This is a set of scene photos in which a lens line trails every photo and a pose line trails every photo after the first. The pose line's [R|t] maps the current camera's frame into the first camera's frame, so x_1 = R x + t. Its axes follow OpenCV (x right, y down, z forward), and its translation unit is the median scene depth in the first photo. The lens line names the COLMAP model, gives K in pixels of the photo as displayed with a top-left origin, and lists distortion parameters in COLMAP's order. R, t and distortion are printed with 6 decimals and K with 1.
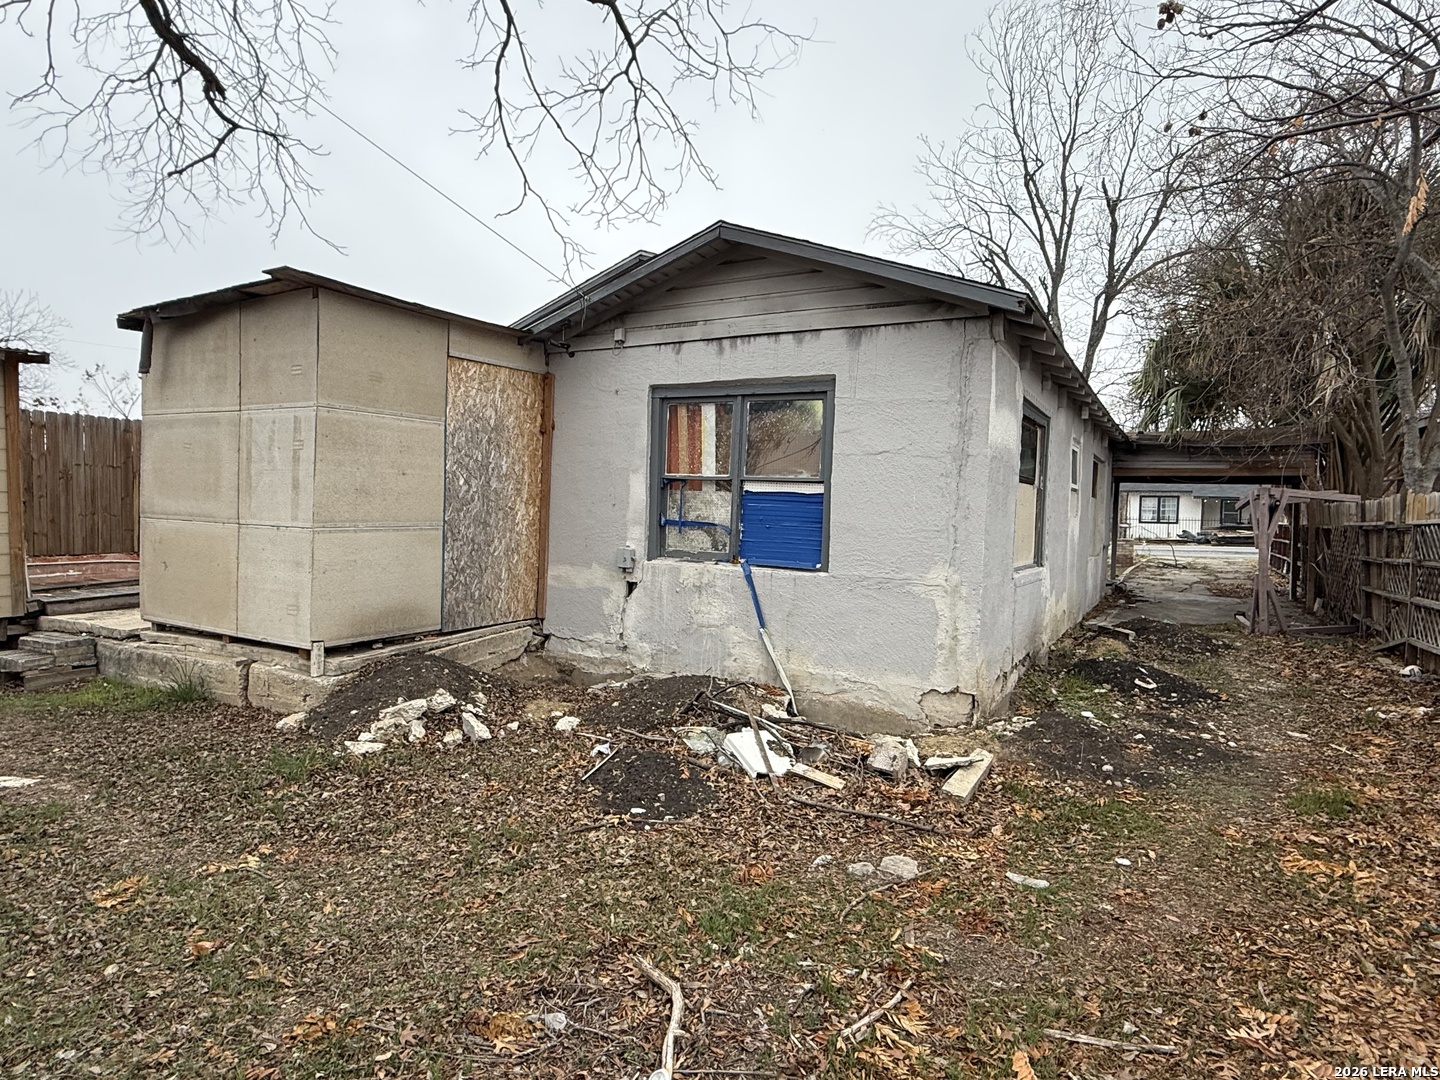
lens RADIAL K [[841.9, 0, 718.8], [0, 841.9, 540.6], [0, 0, 1]] dist [-0.000742, 0.000613]
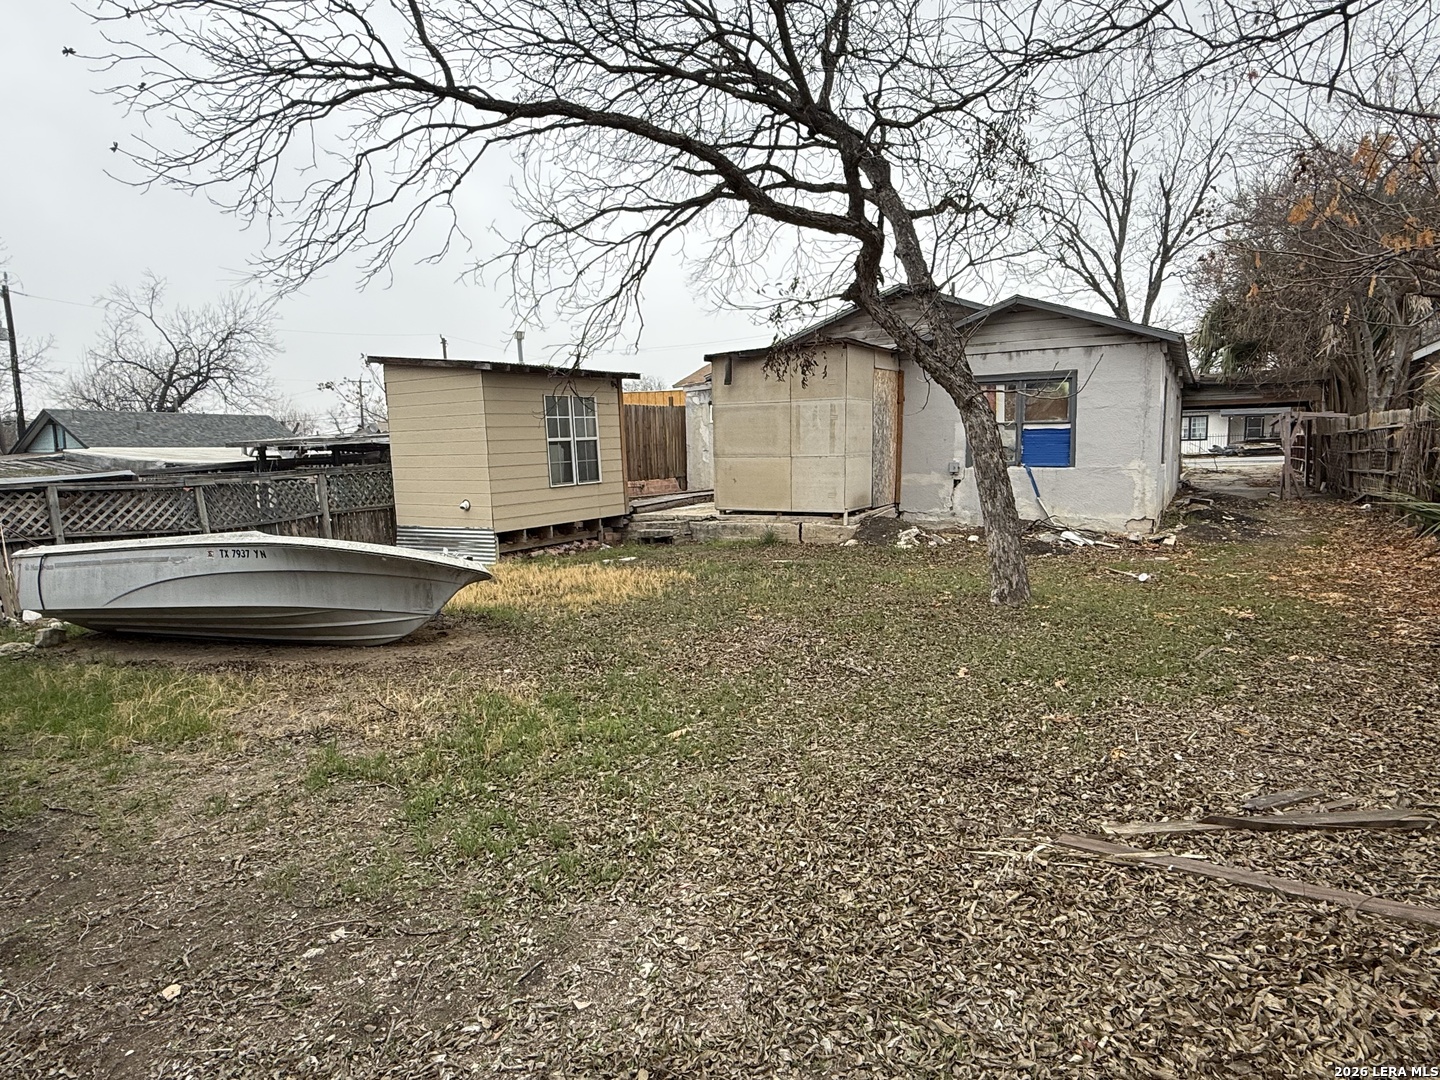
lens RADIAL K [[841.9, 0, 723.5], [0, 841.9, 538.8], [0, 0, 1]] dist [-0.000742, 0.000613]
pose [[0.998818, -0.046861, -0.012875, -0.533899], [0.047633, 0.996537, 0.068160, 0.023625], [0.009637, -0.068693, 0.997591, -0.804210]]
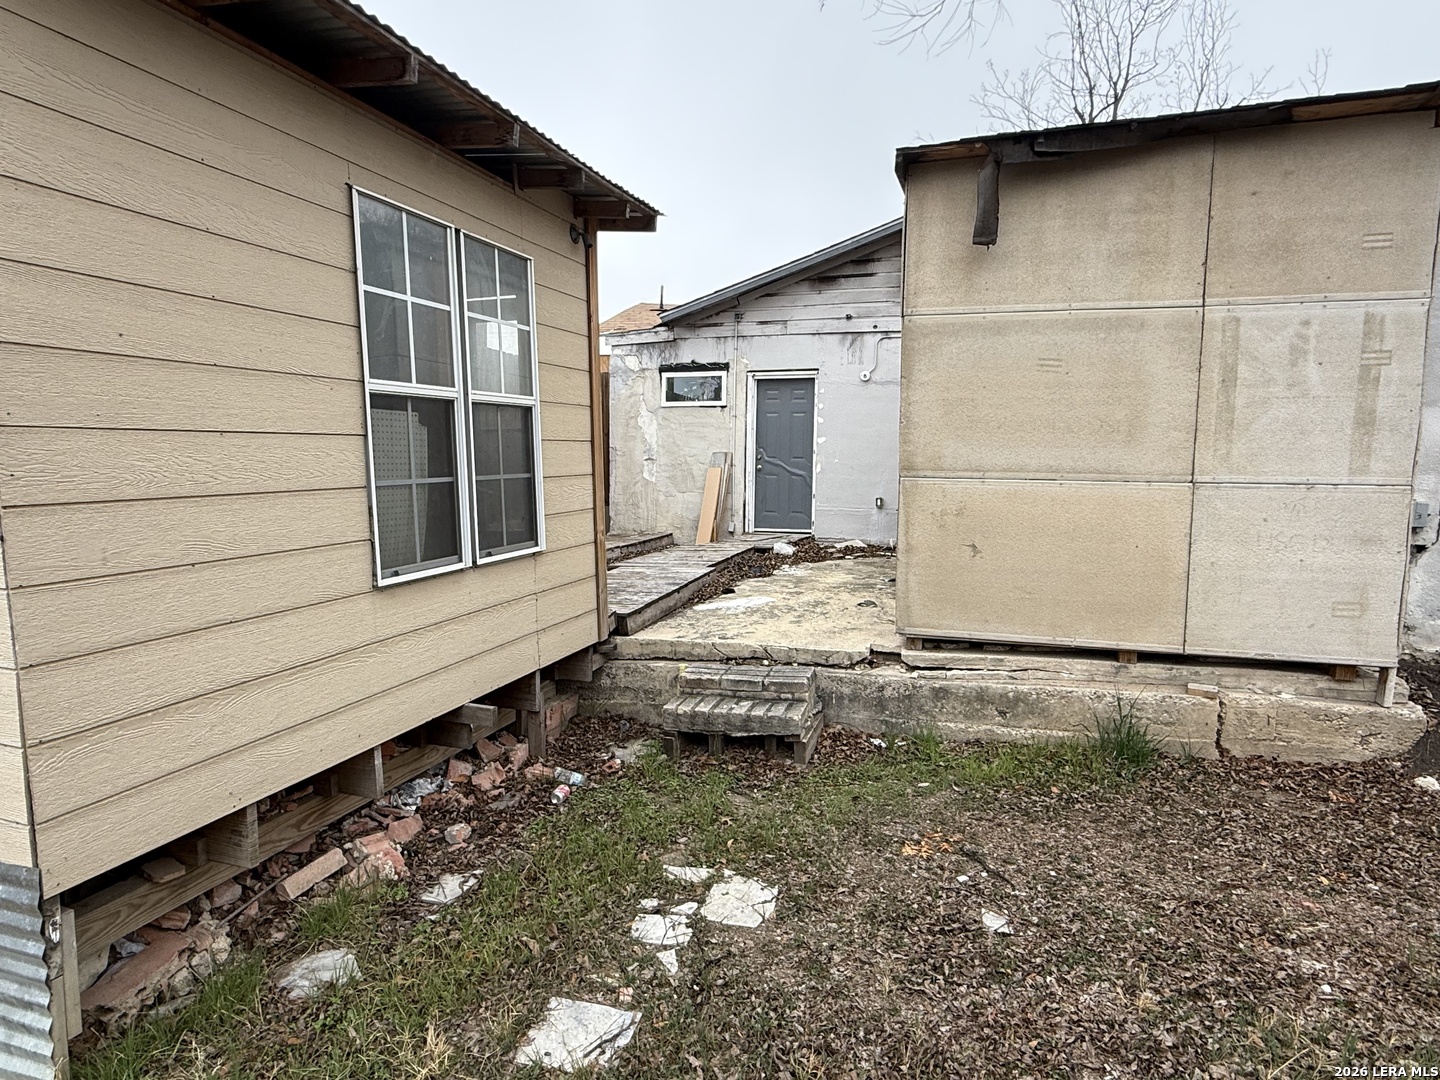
lens RADIAL K [[841.9, 0, 720.1], [0, 841.9, 540.7], [0, 0, 1]] dist [-0.000742, 0.000613]
pose [[0.969758, -0.040329, 0.240716, -0.805342], [0.026380, 0.997796, 0.060892, -0.017980], [-0.242641, -0.052701, 0.968684, 0.337620]]
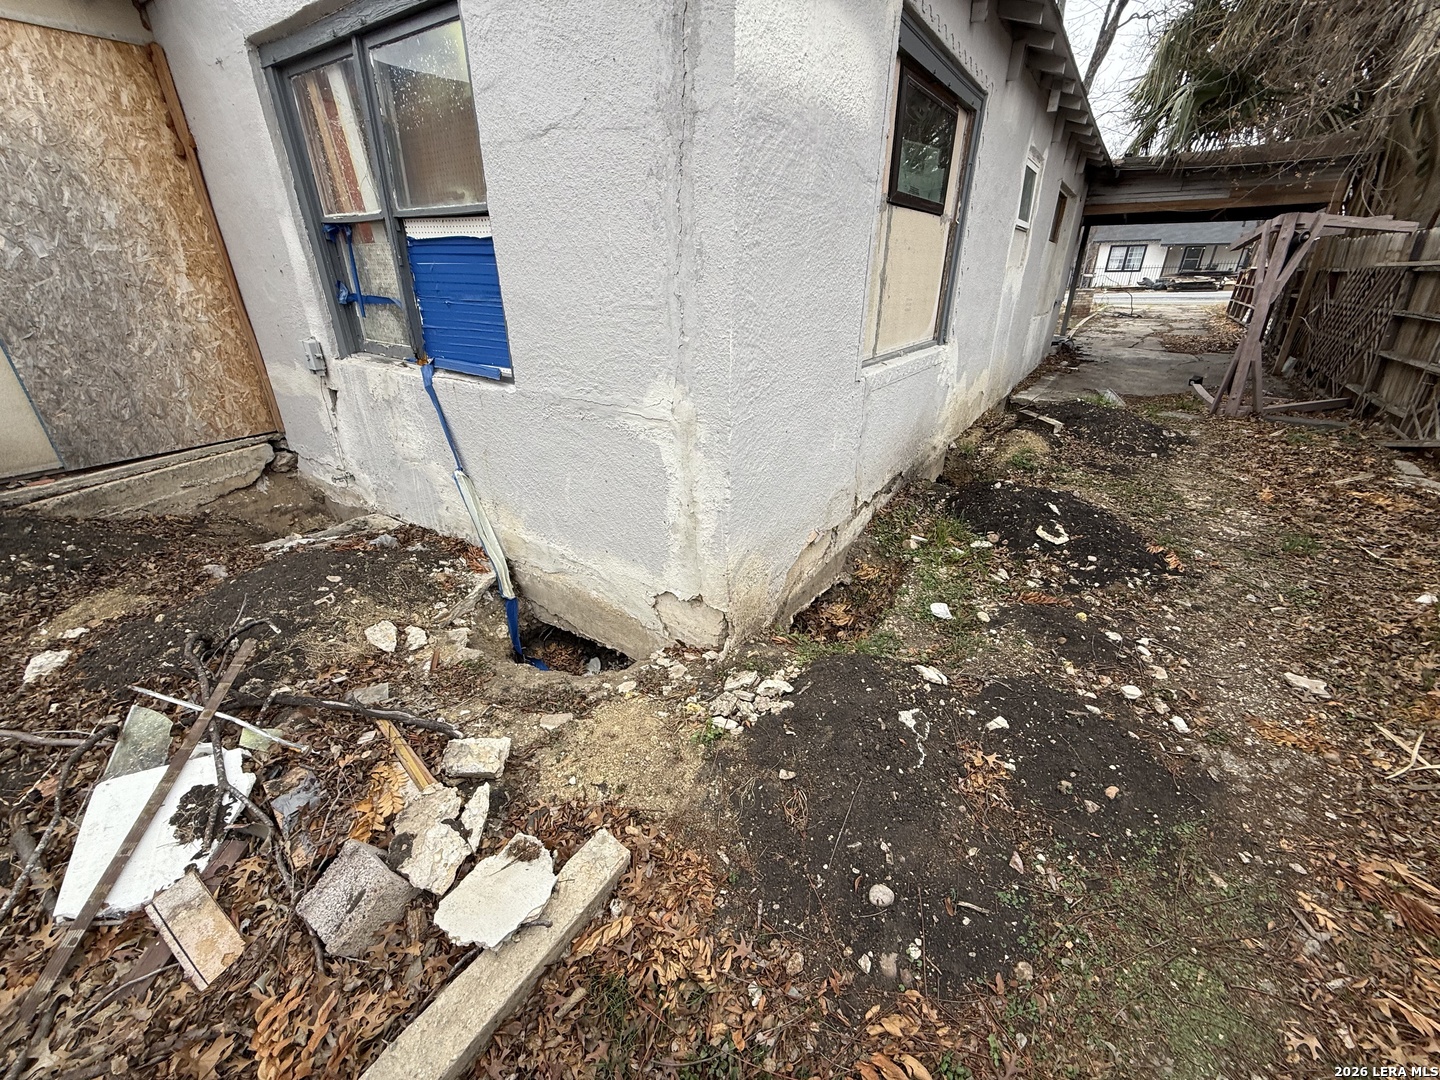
lens RADIAL K [[576.7, 0, 717.8], [0, 576.7, 541.4], [0, 0, 1]] dist [0.000449, -0.000385]
pose [[0.995971, 0.005564, -0.089507, 0.232338], [0.029610, 0.921700, 0.386772, -0.010547], [0.084651, -0.387864, 0.917821, 0.454809]]
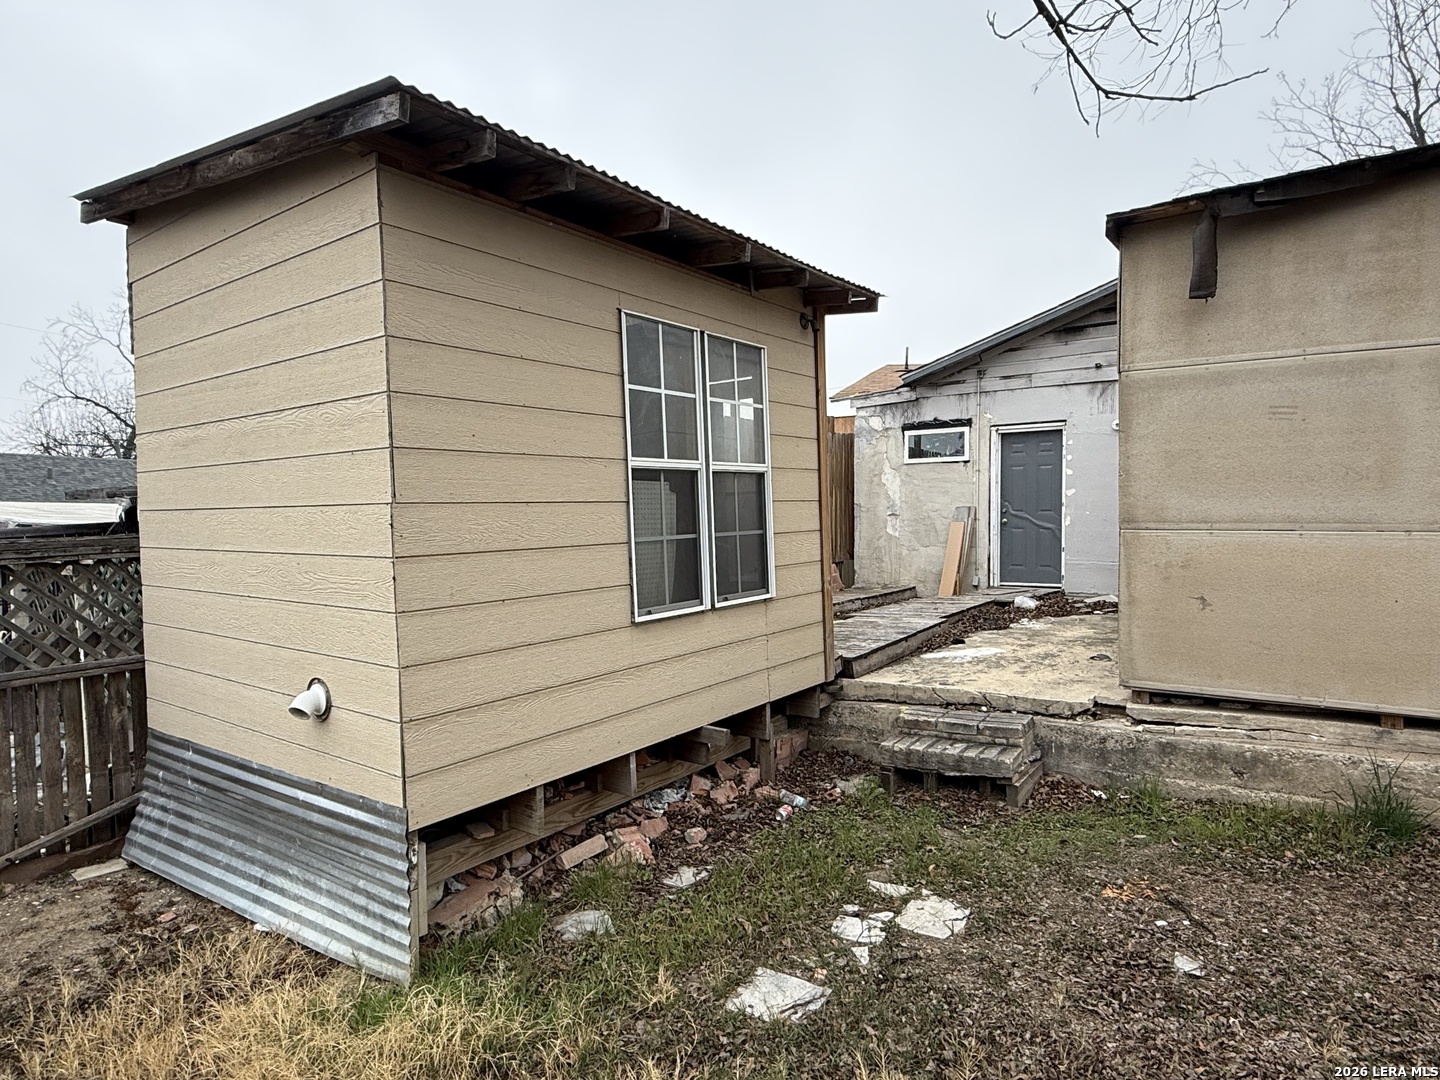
lens RADIAL K [[841.9, 0, 720.9], [0, 841.9, 544.1], [0, 0, 1]] dist [-0.000742, 0.000613]
pose [[0.997622, -0.032264, -0.060903, -0.787214], [0.031742, 0.999451, -0.009520, -0.016322], [0.061177, 0.007565, 0.998098, 0.276515]]
